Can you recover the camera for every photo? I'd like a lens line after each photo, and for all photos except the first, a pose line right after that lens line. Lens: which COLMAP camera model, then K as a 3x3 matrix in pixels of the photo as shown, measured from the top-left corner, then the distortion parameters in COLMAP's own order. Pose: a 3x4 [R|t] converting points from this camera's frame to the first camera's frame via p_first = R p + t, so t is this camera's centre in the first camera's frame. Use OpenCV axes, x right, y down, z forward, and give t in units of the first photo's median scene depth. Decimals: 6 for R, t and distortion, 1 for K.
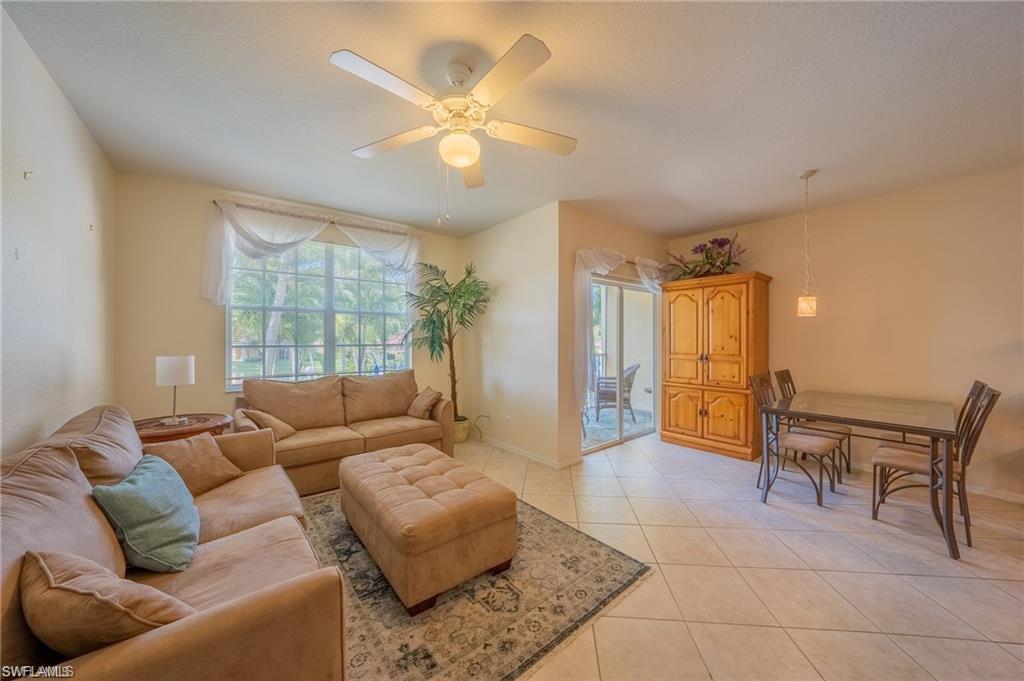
lens RADIAL K [[354.6, 0, 512.8], [0, 354.6, 337.2], [0, 0, 1]] dist [0.001671, 0.000241]
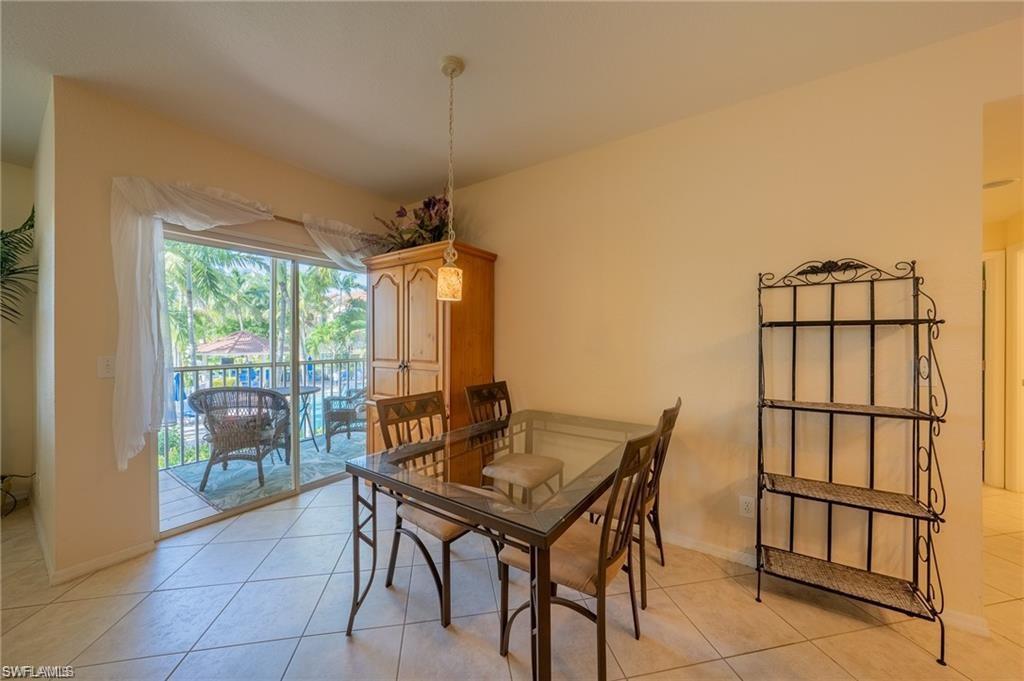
lens RADIAL K [[354.6, 0, 512.6], [0, 354.6, 341.0], [0, 0, 1]] dist [0.001671, 0.000241]
pose [[0.959081, -0.007223, 0.283041, 0.544142], [0.003299, 0.999892, 0.014340, -0.000076], [-0.283114, -0.012819, 0.959001, 0.270605]]
